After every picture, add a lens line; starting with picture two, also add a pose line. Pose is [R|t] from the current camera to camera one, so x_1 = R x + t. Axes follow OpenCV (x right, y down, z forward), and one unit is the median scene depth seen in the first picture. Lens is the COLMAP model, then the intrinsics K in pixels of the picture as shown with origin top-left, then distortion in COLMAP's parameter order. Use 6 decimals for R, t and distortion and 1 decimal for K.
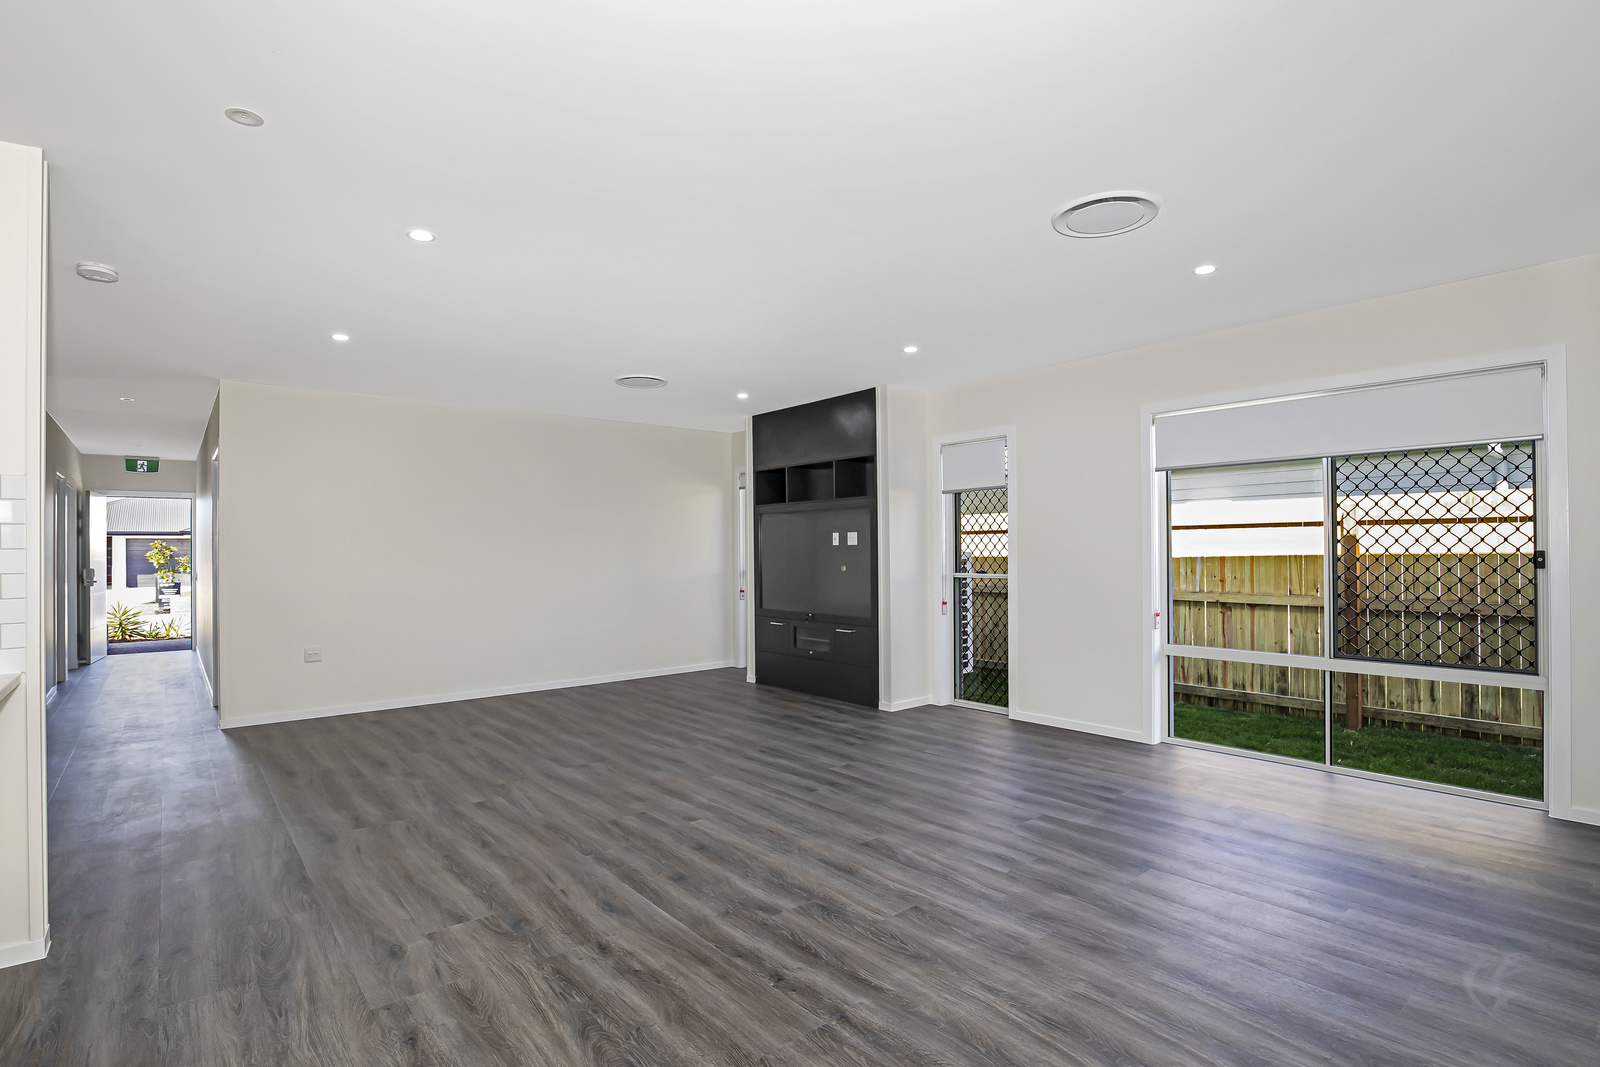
lens RADIAL K [[755.4, 0, 809.5], [0, 755.4, 544.2], [0, 0, 1]] dist [-0.028442, 0.001121]
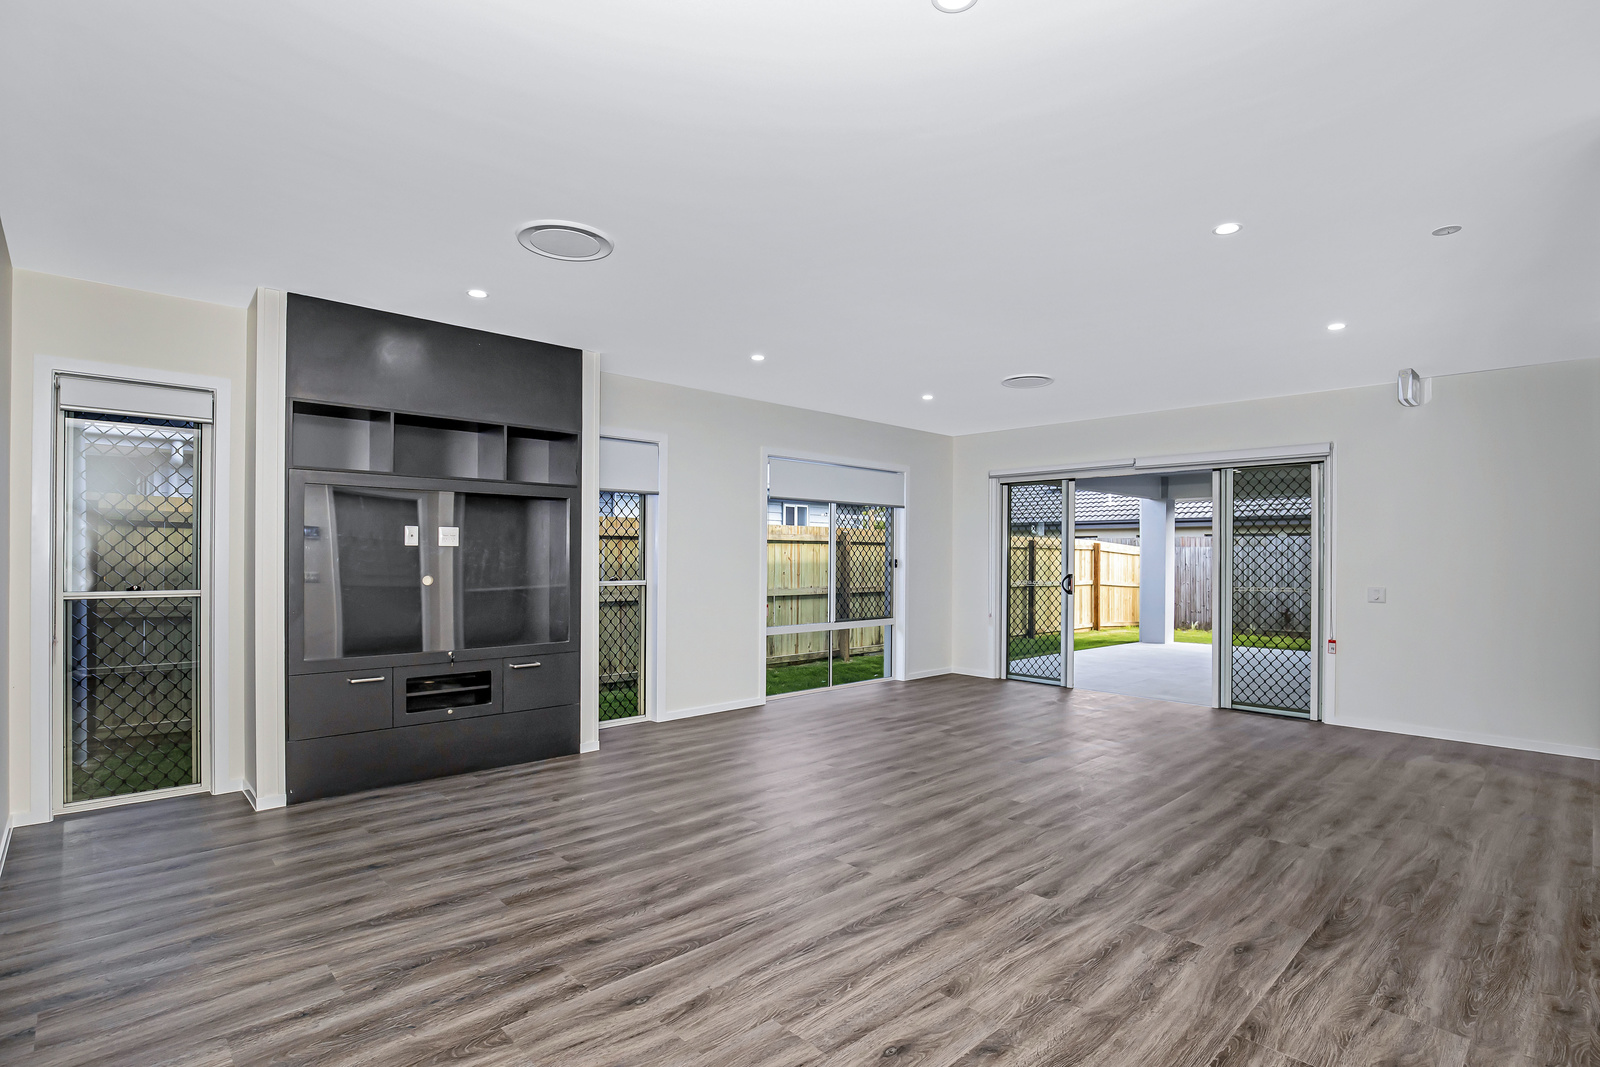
lens RADIAL K [[794.5, 0, 807.5], [0, 794.5, 548.8], [0, 0, 1]] dist [-0.027541, -0.001048]
pose [[-0.058975, 0.017853, 0.998100, -1.107455], [-0.014518, 0.999719, -0.018740, 0.019897], [-0.998154, -0.015595, -0.058700, 1.176286]]
